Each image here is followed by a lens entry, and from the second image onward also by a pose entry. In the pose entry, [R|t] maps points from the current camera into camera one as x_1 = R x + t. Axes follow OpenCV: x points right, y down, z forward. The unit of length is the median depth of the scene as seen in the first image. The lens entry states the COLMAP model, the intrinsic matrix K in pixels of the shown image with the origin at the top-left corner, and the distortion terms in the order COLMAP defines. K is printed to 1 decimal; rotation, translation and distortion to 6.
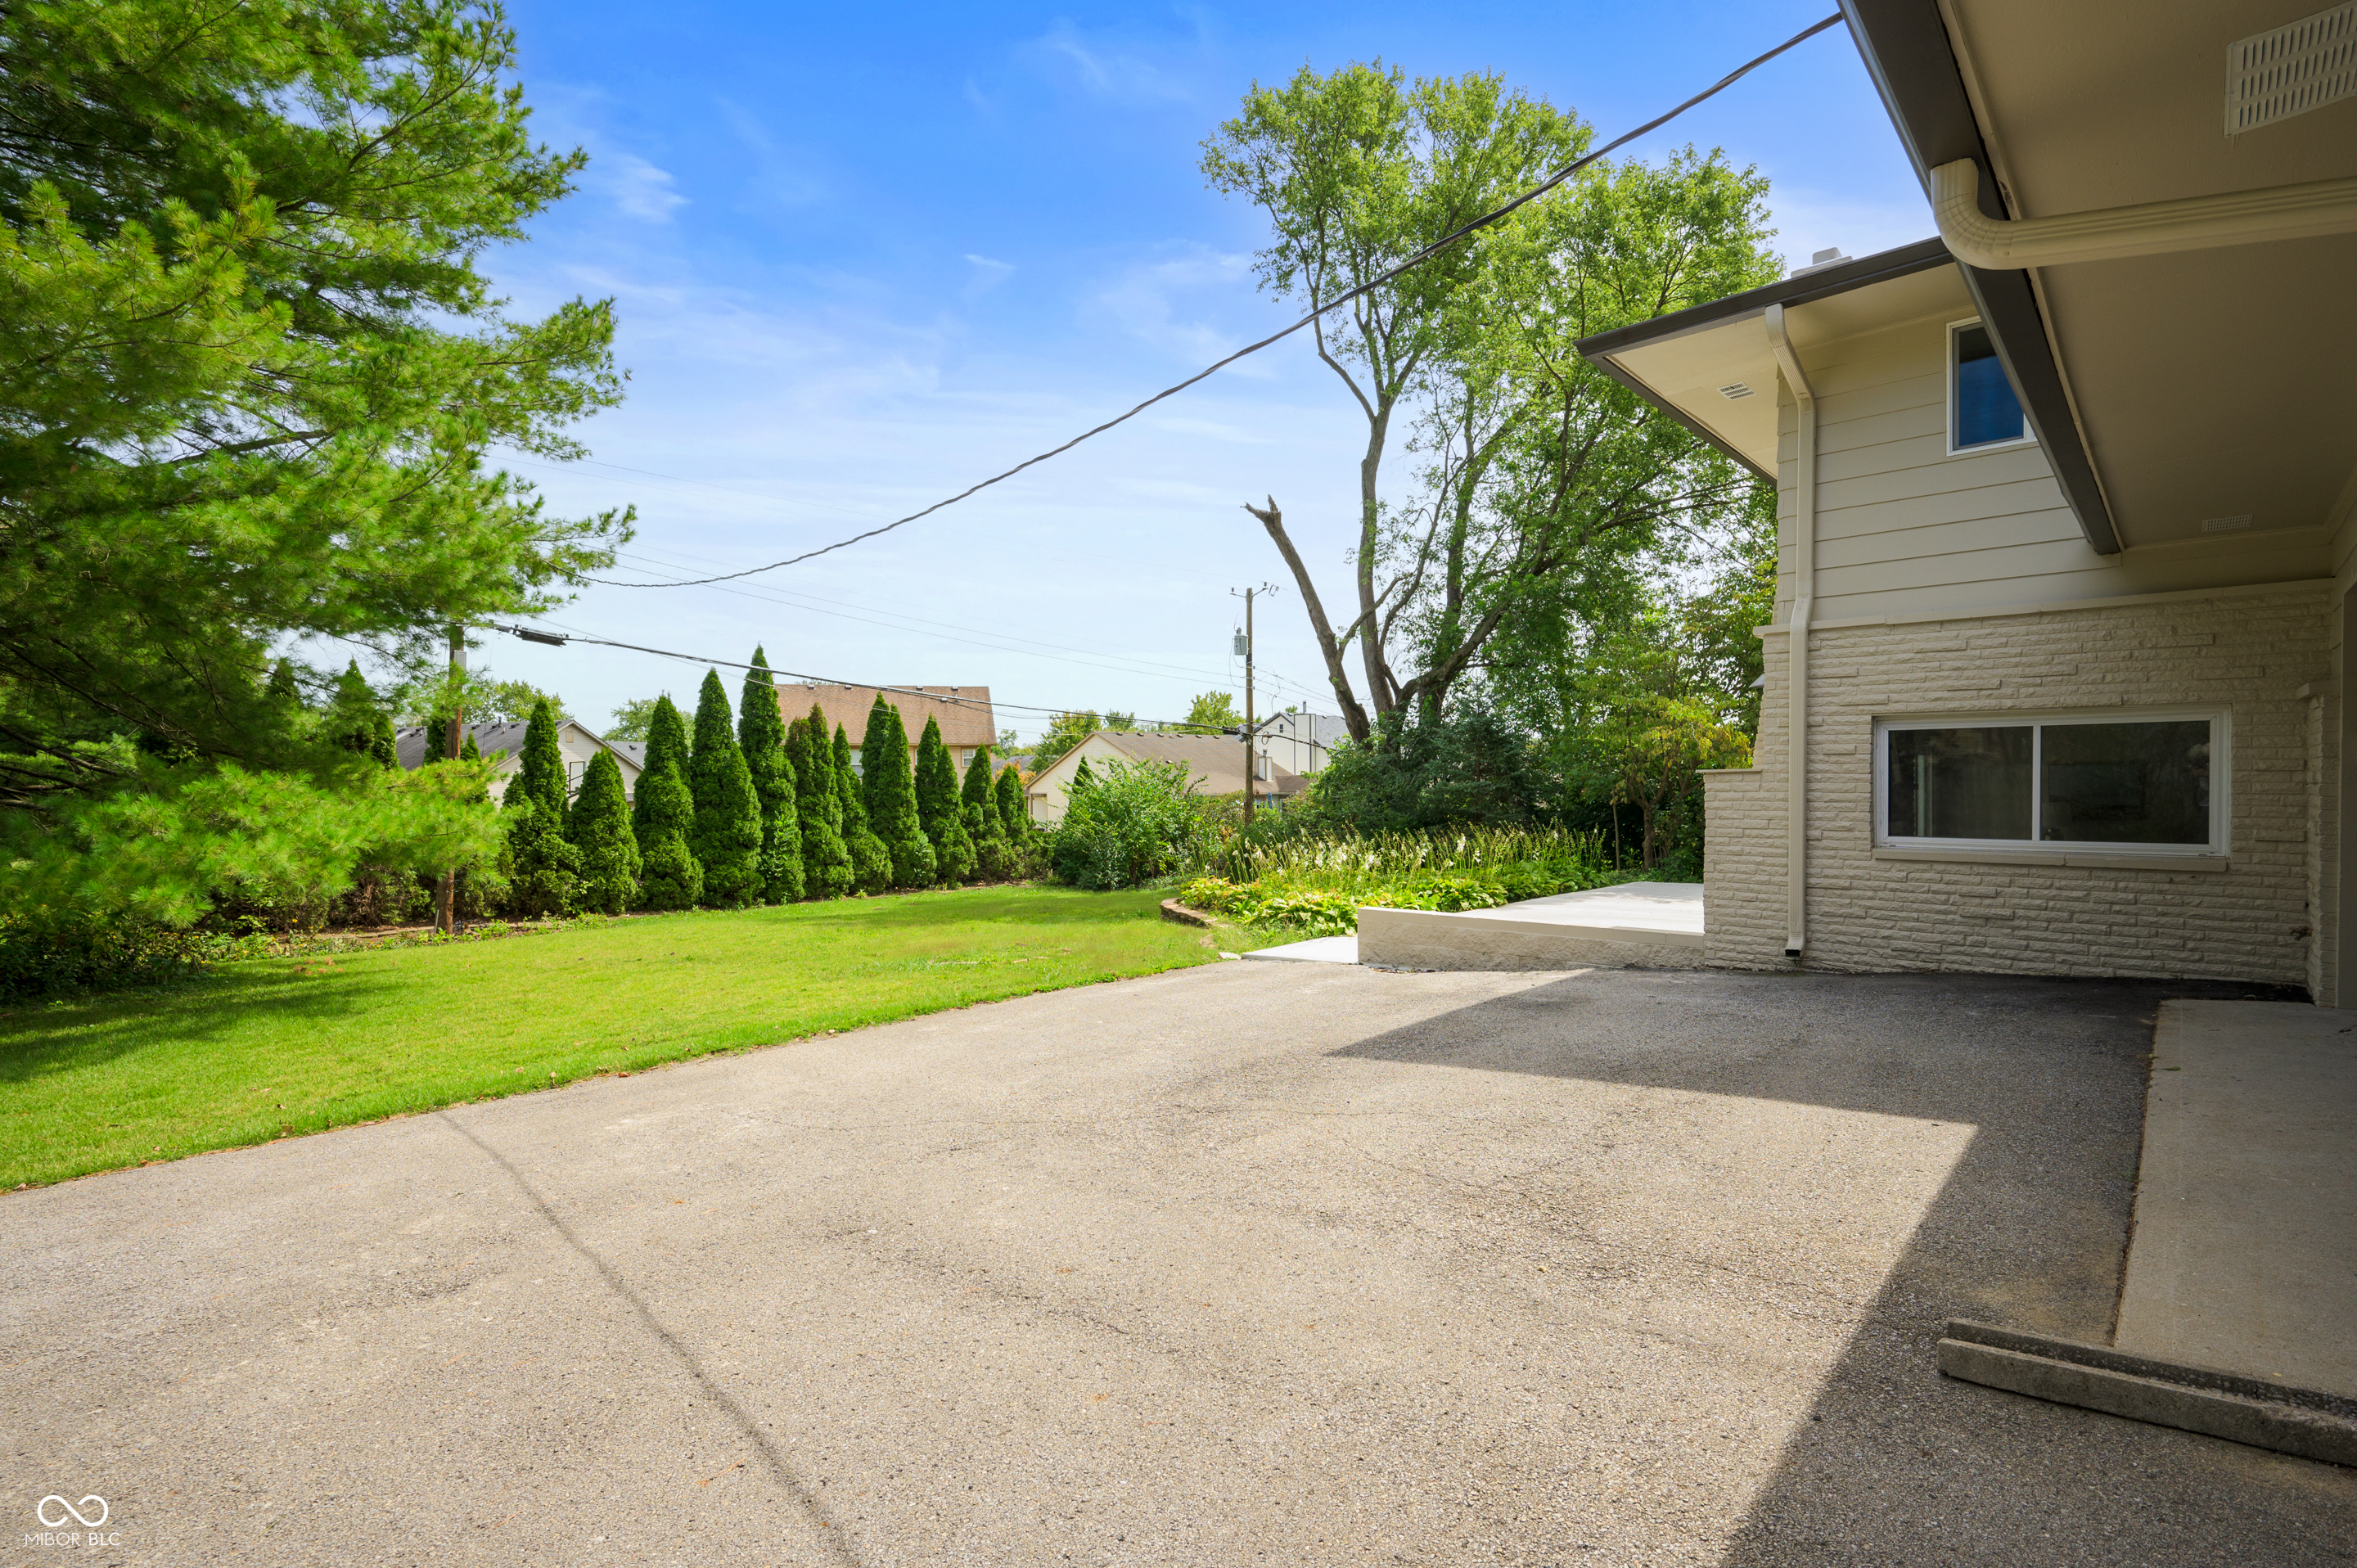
lens RADIAL K [[1103.4, 0, 1178.5], [0, 1103.4, 784.0], [0, 0, 1]] dist [-0.001553, -0.000273]
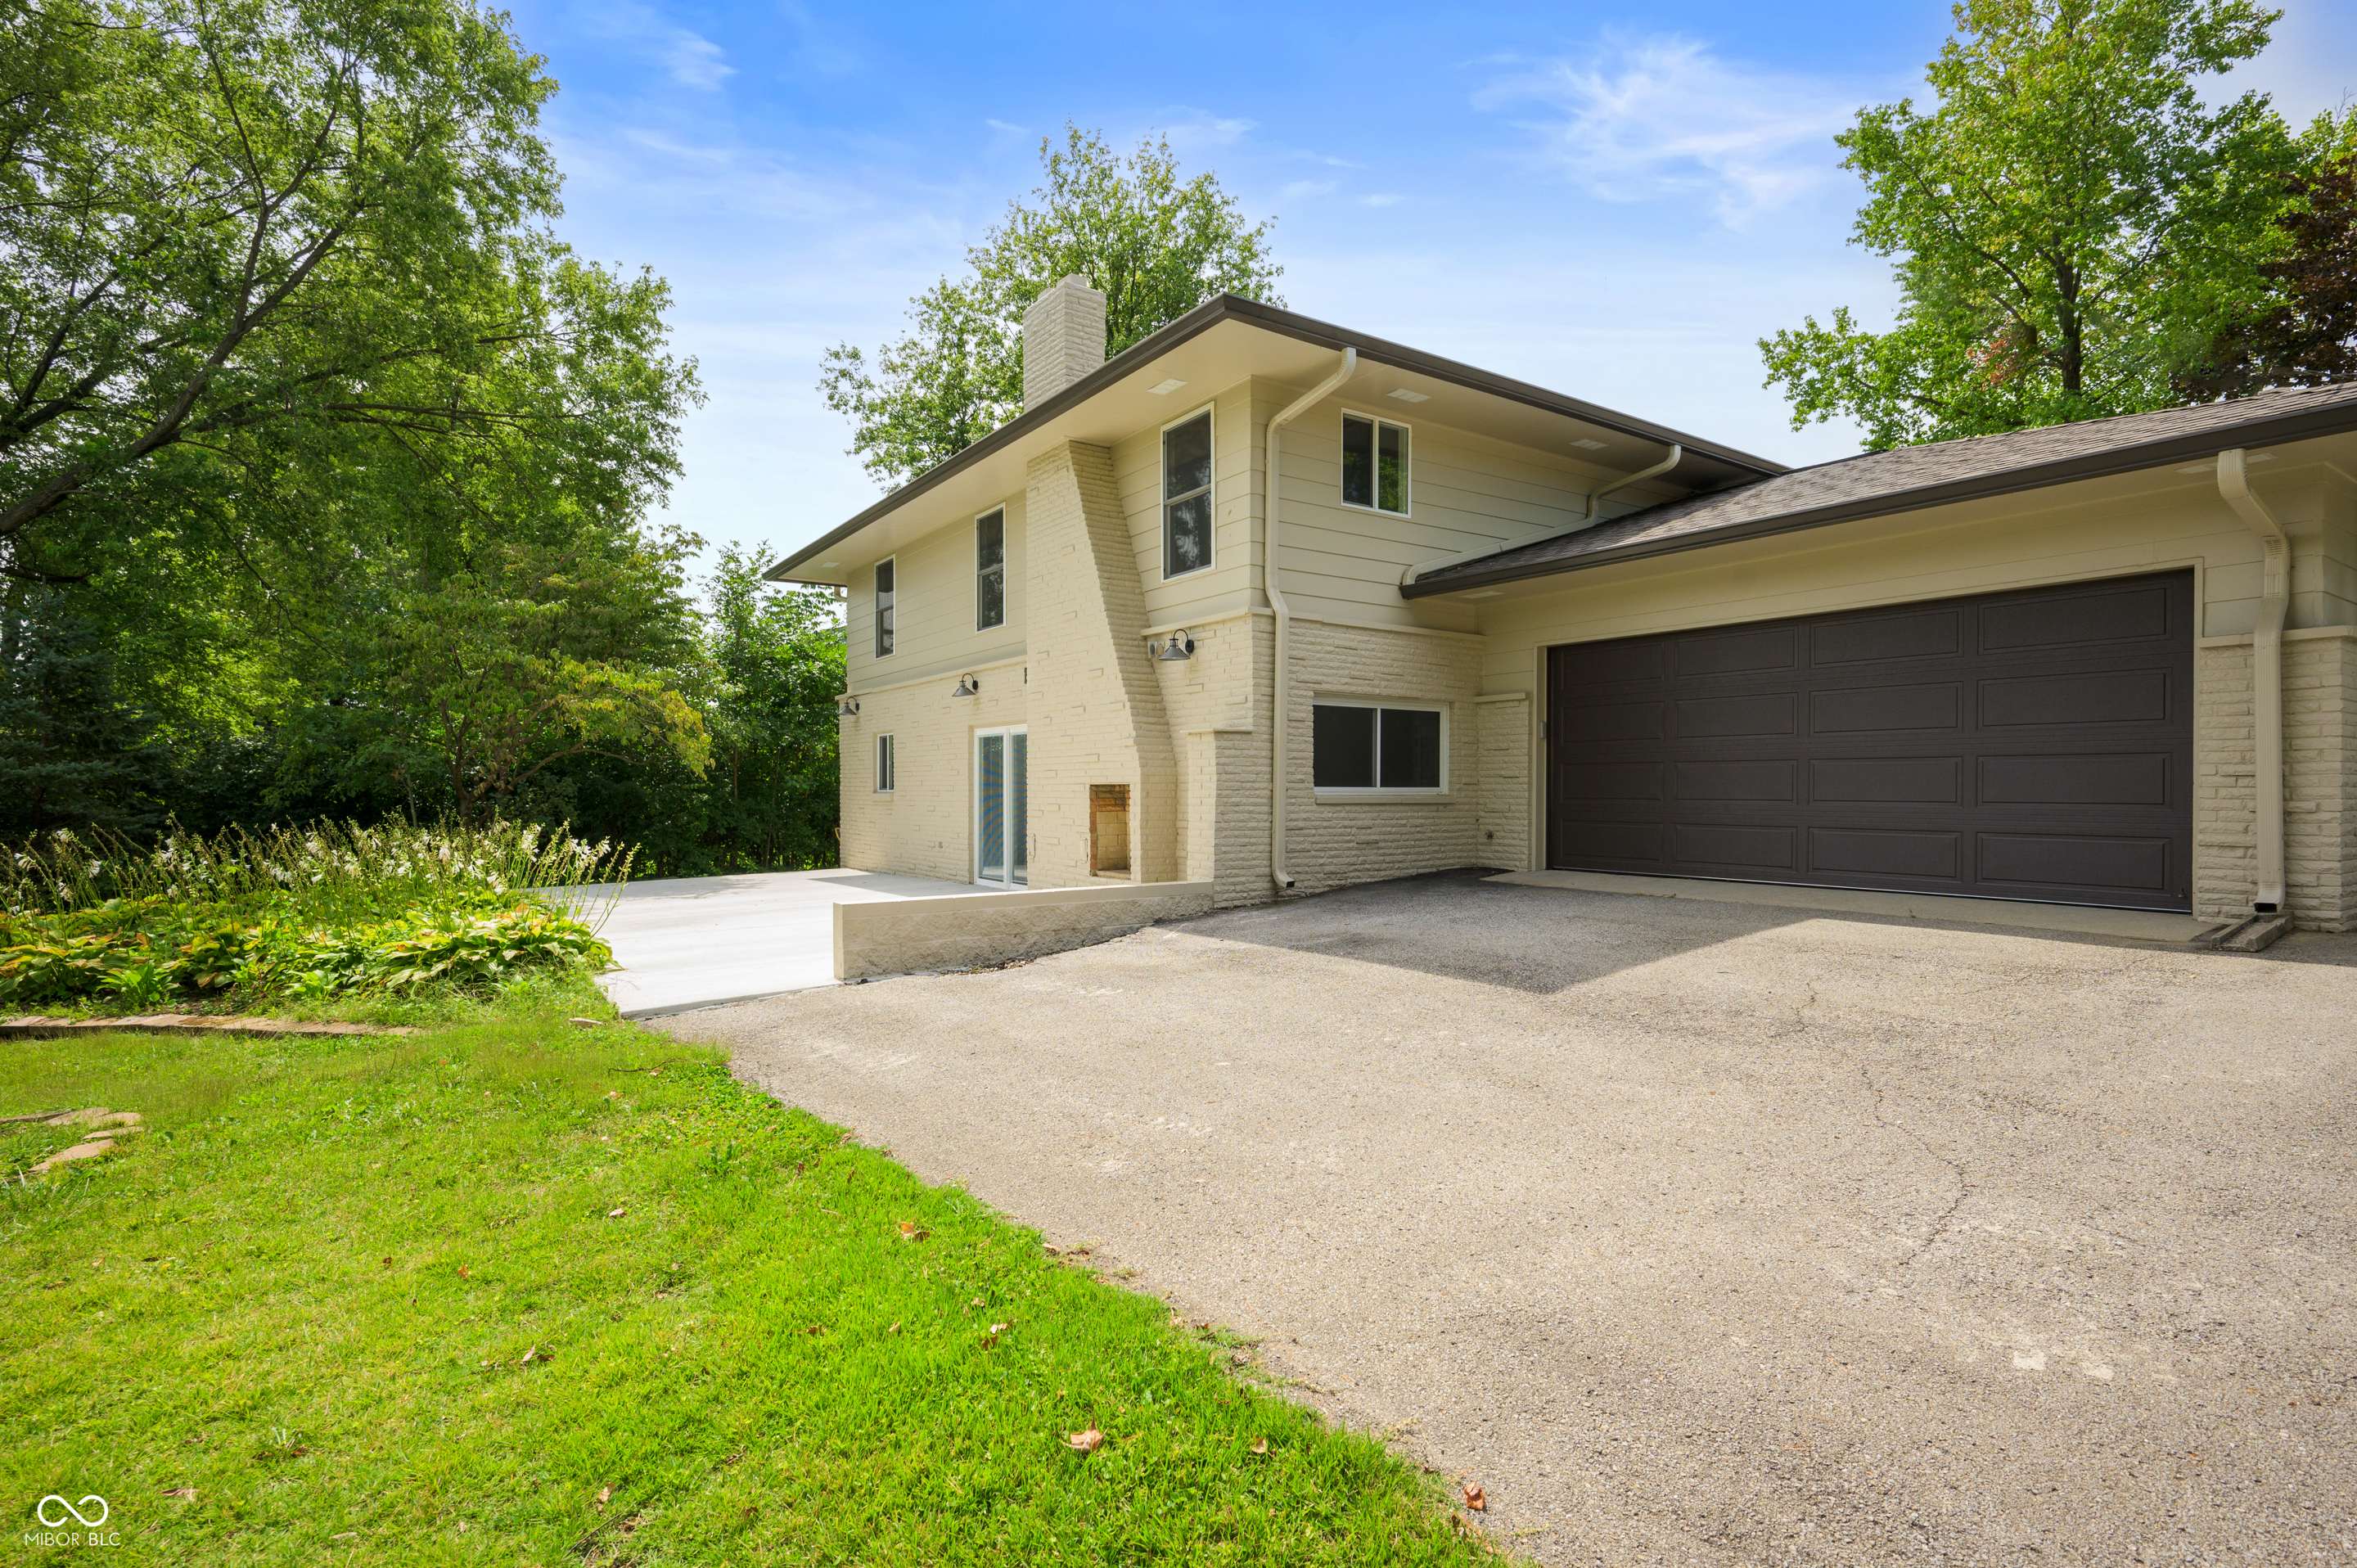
lens RADIAL K [[1151.4, 0, 1178.5], [0, 1151.4, 784.0], [0, 0, 1]] dist [-0.000809, -0.000213]
pose [[0.223990, 0.013024, 0.974504, -0.755575], [0.001841, 0.999903, -0.013787, 0.066693], [-0.974590, 0.004882, 0.223944, 0.914130]]
